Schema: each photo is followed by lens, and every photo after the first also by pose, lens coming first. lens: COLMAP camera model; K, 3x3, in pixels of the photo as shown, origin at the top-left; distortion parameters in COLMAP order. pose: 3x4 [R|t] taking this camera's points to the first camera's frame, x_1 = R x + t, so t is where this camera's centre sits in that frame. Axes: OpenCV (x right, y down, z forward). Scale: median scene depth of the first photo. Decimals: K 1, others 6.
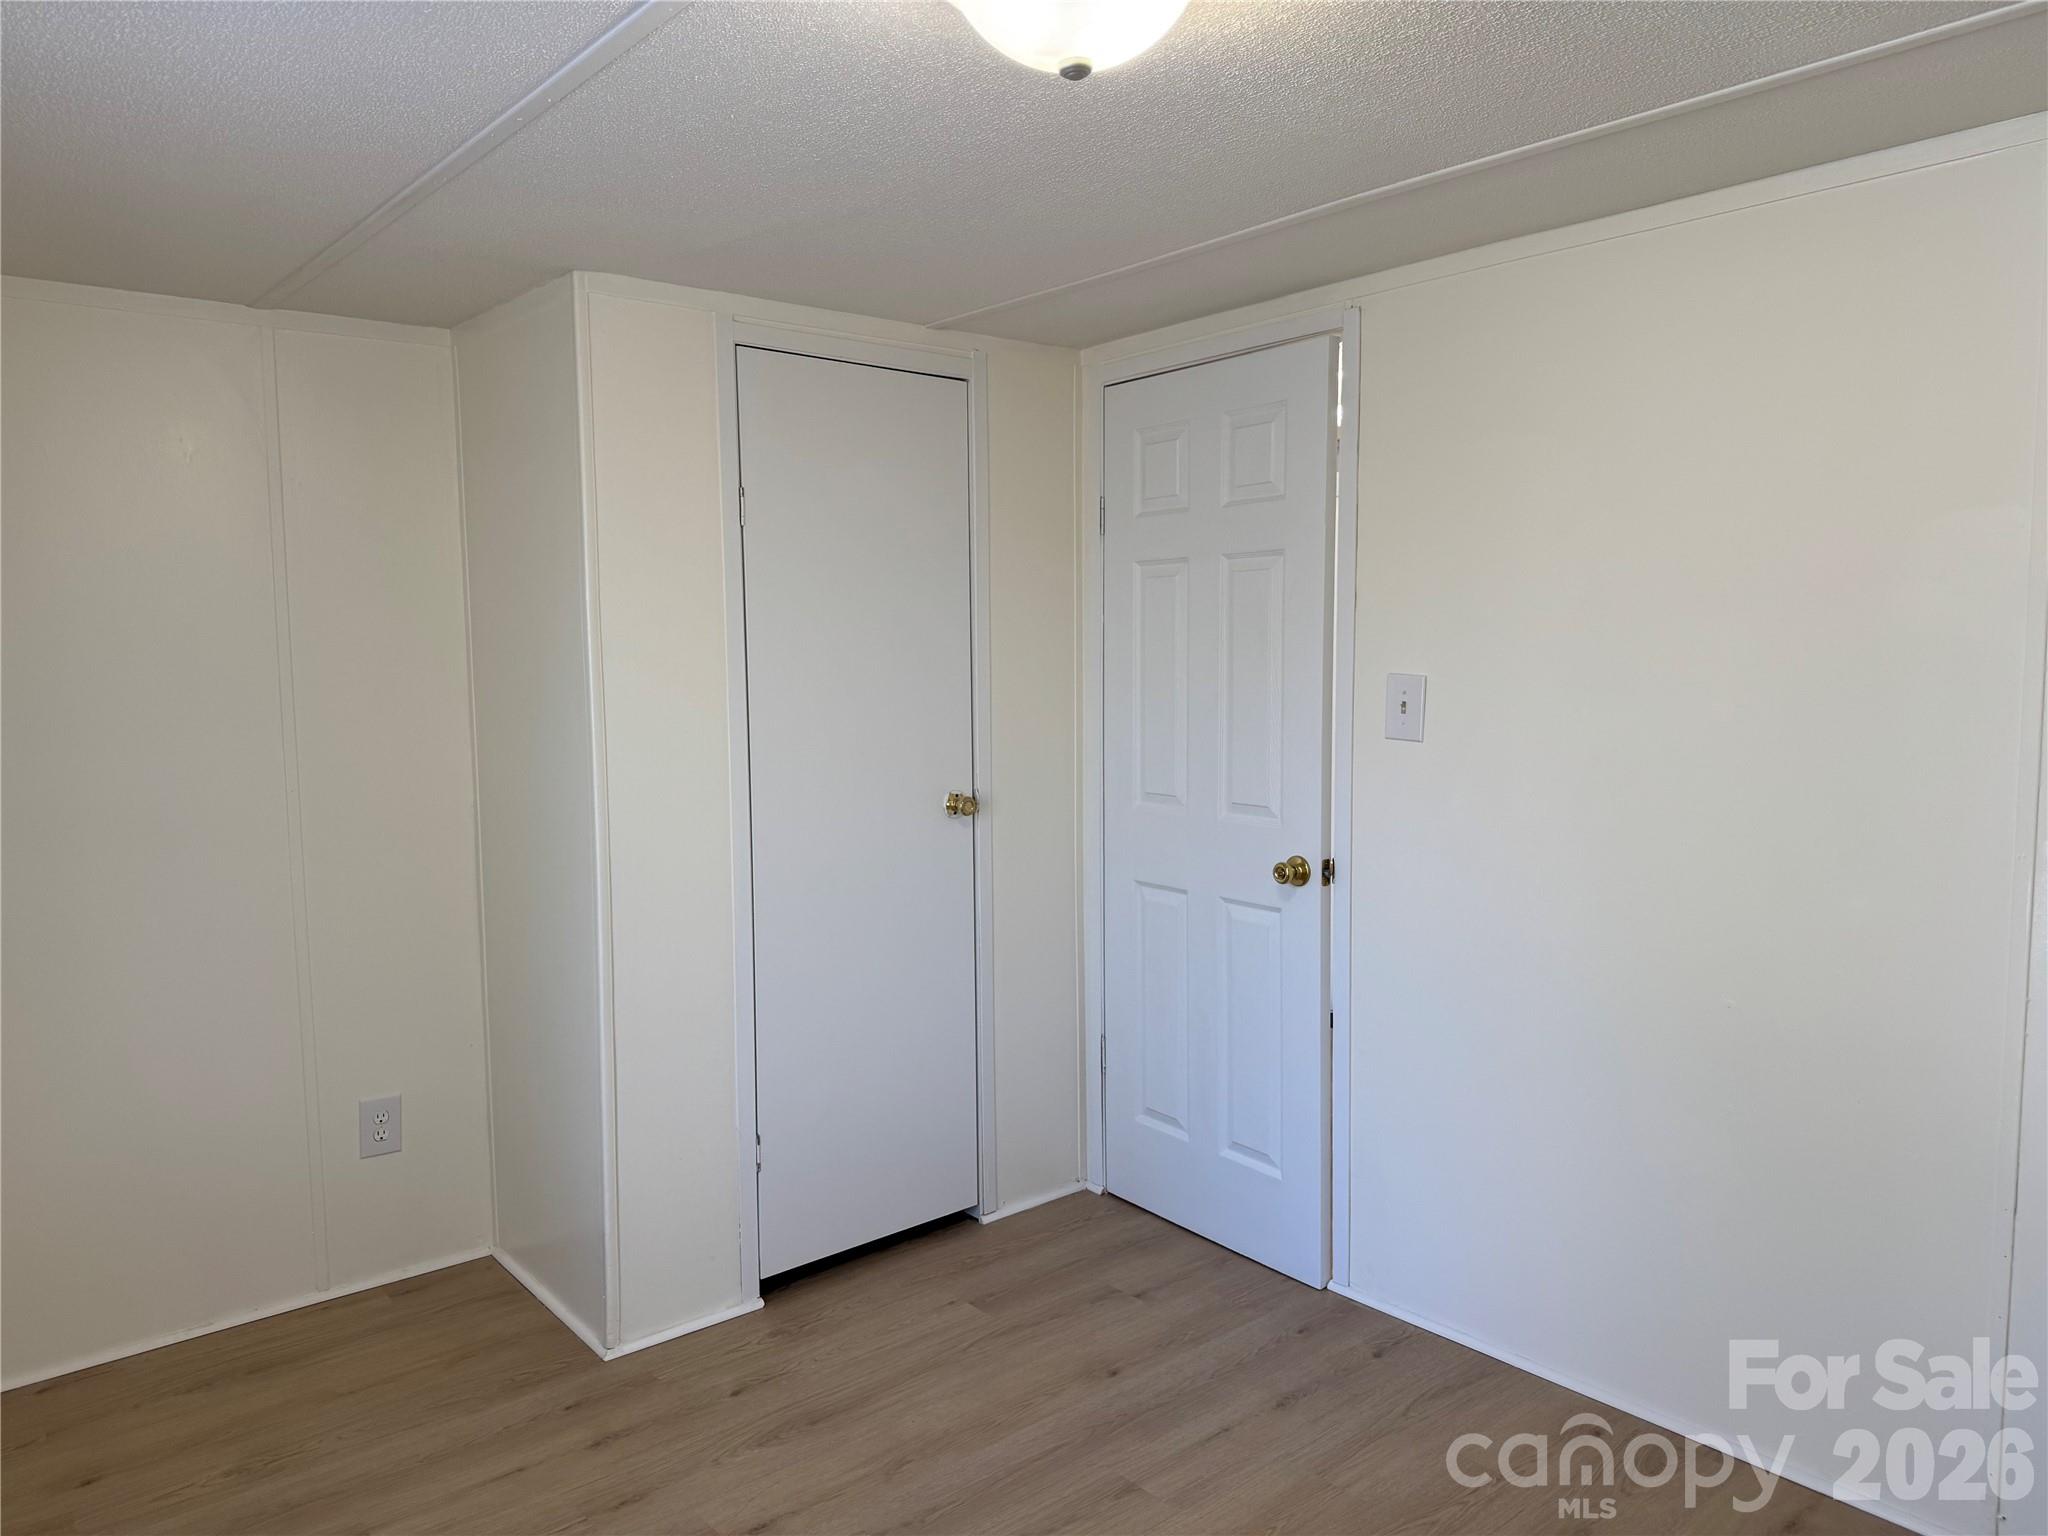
lens RADIAL K [[1482.4, 0, 1017.7], [0, 1482.4, 766.8], [0, 0, 1]] dist [0.047655, 0.000524]
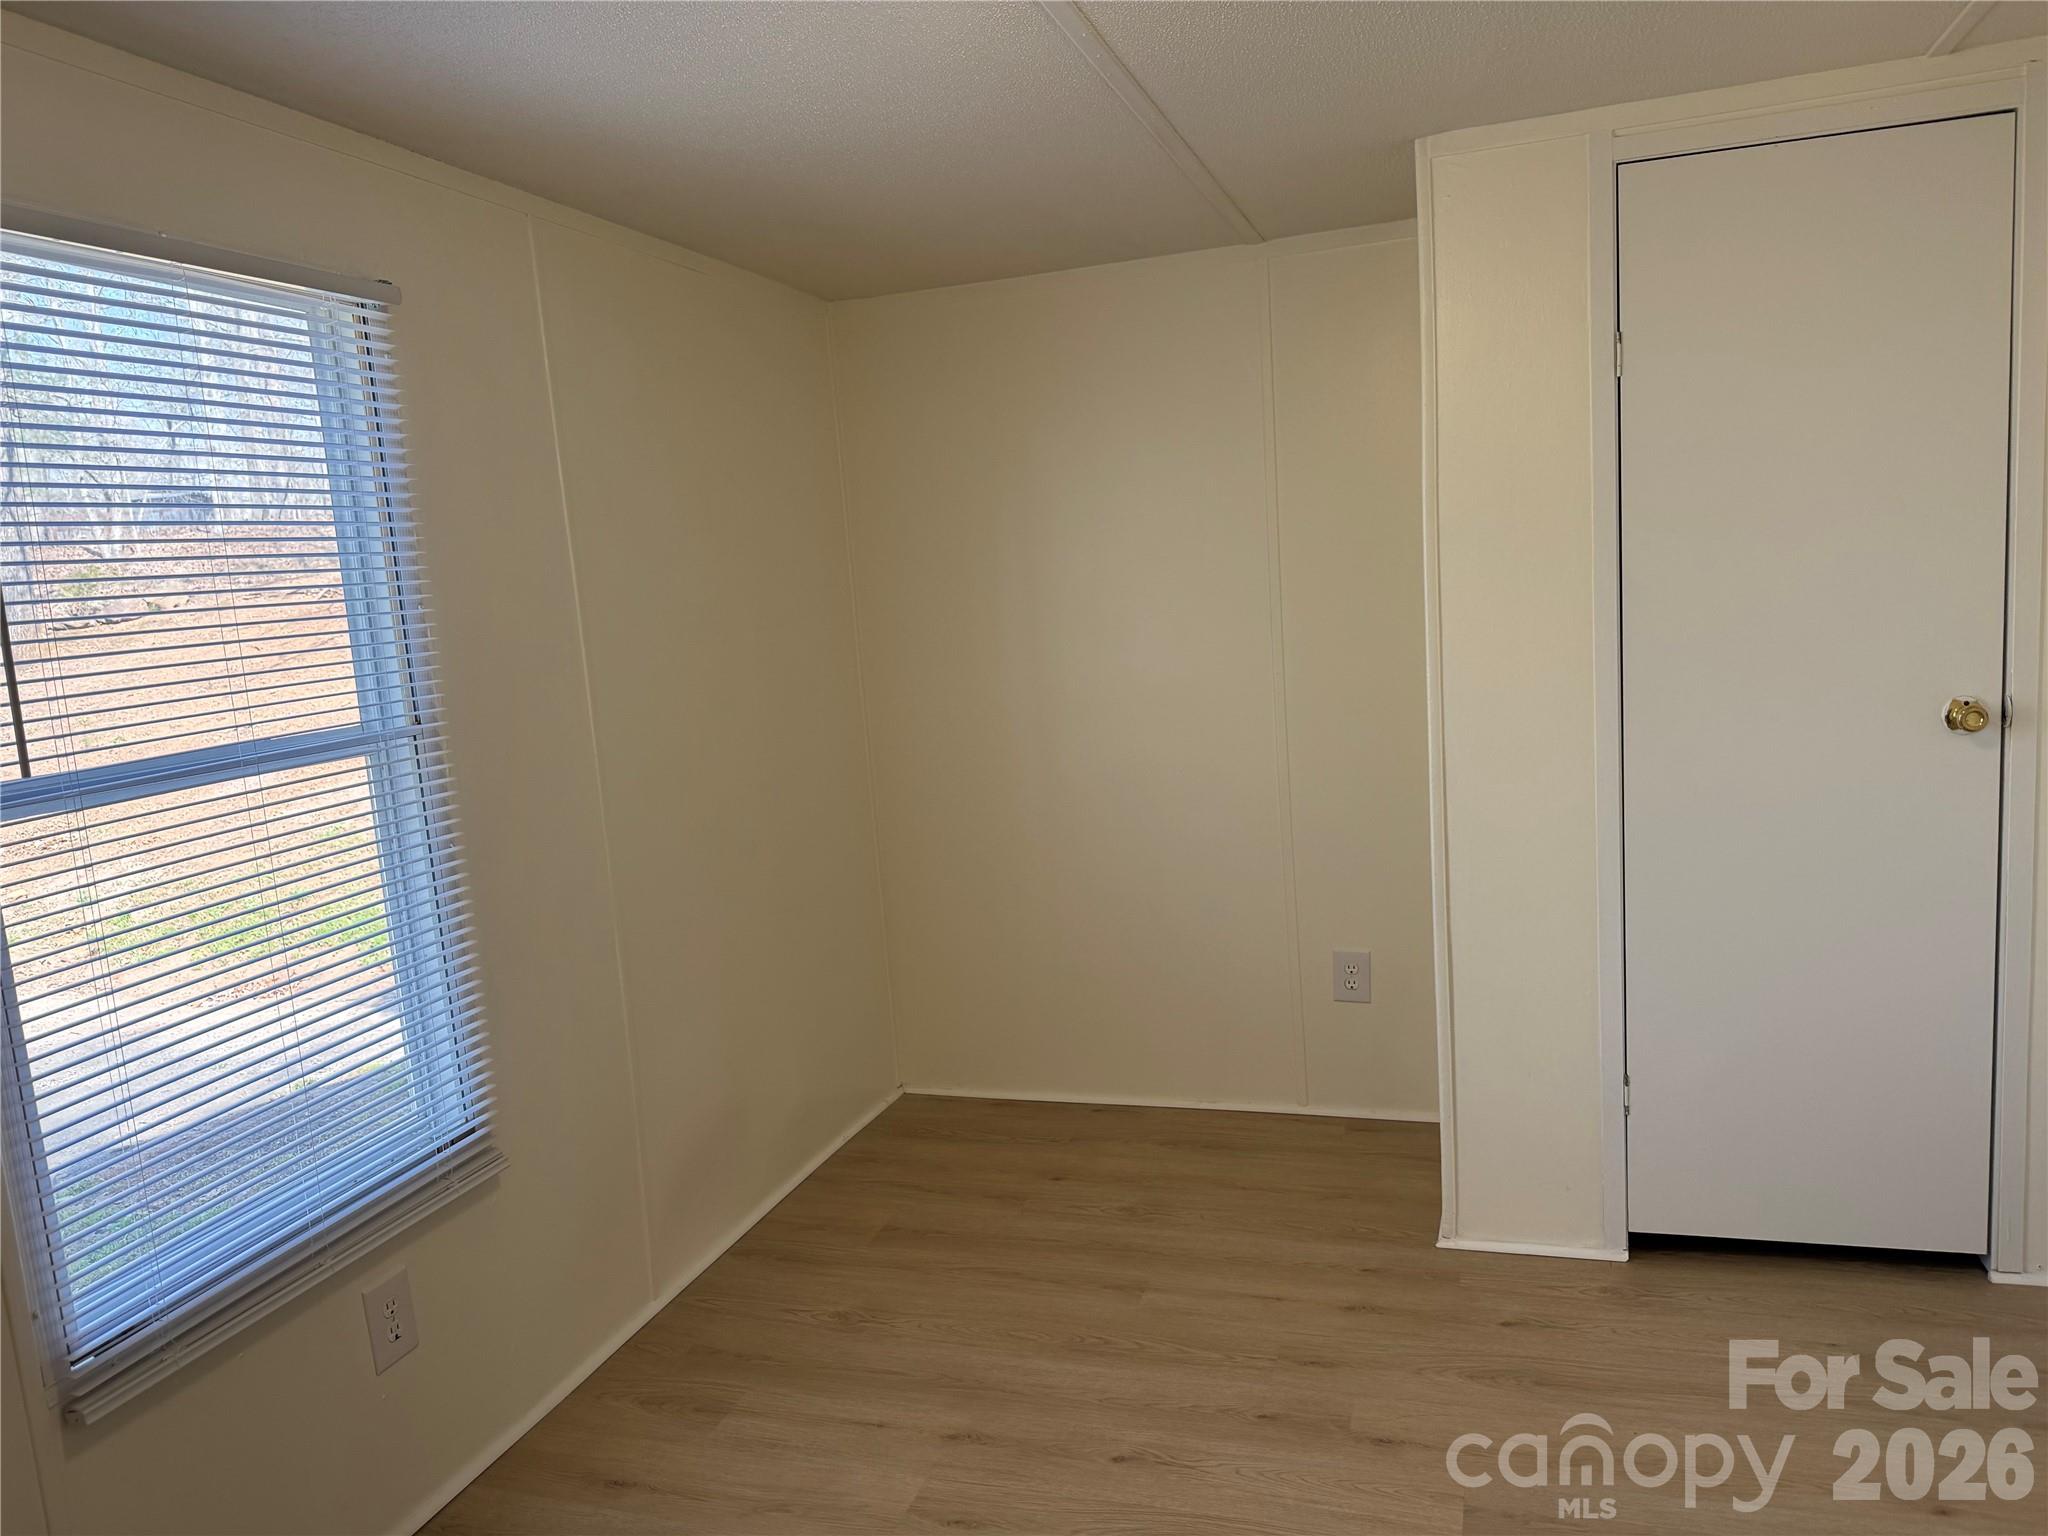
lens RADIAL K [[1482.4, 0, 1021.7], [0, 1482.4, 770.6], [0, 0, 1]] dist [0.047655, 0.000524]
pose [[0.558364, 0.090315, -0.824665, 0.353510], [-0.017031, 0.995095, 0.097449, -0.014061], [0.829421, -0.040367, 0.557163, 0.213378]]
